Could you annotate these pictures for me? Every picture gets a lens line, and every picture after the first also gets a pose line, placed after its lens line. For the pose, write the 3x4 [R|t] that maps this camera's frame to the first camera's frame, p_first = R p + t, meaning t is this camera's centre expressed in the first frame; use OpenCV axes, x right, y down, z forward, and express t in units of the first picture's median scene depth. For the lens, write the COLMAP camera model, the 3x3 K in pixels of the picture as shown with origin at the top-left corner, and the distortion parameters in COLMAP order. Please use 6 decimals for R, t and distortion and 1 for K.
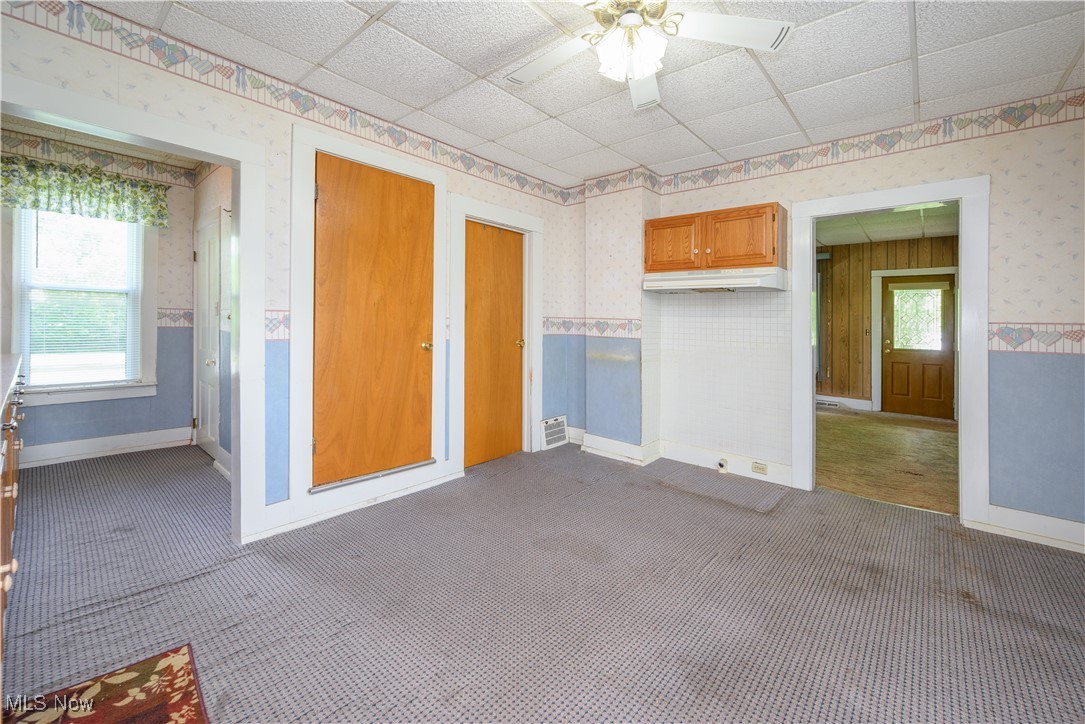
lens RADIAL K [[432.2, 0, 576.2], [0, 432.2, 313.2], [0, 0, 1]] dist [0.000341, 0.000256]
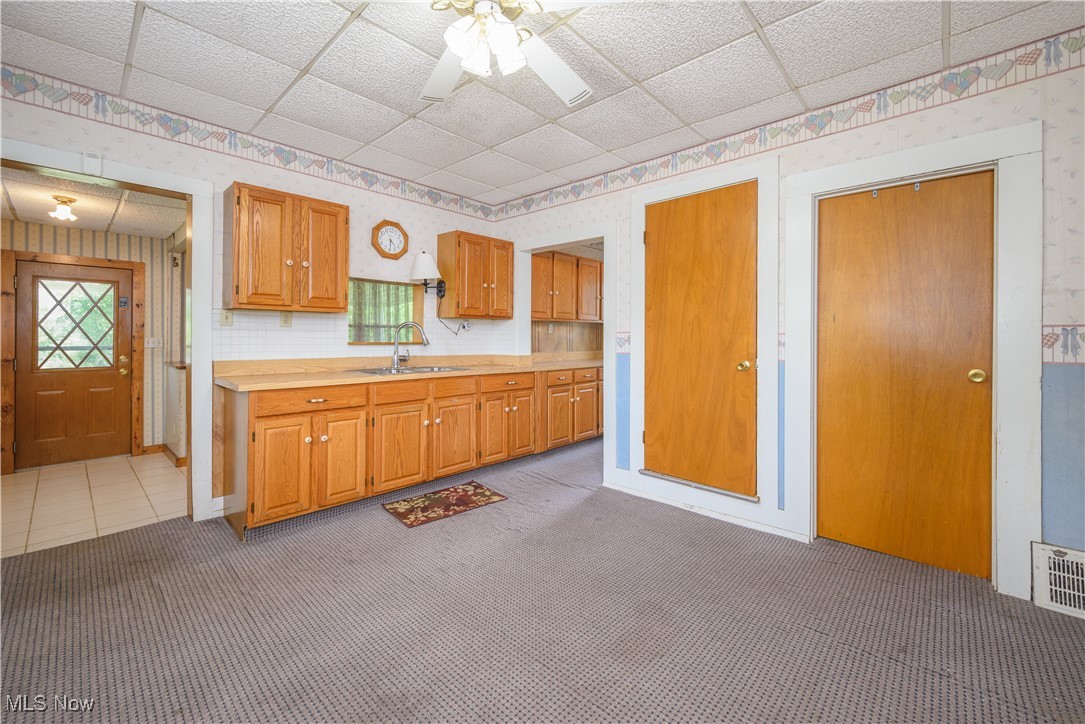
lens RADIAL K [[432.2, 0, 542.4], [0, 432.2, 336.8], [0, 0, 1]] dist [0.000341, 0.000256]
pose [[-0.045939, -0.026506, -0.998593, 0.641864], [0.017213, 0.999478, -0.027321, 0.037844], [0.998796, -0.018444, -0.045459, 0.714336]]
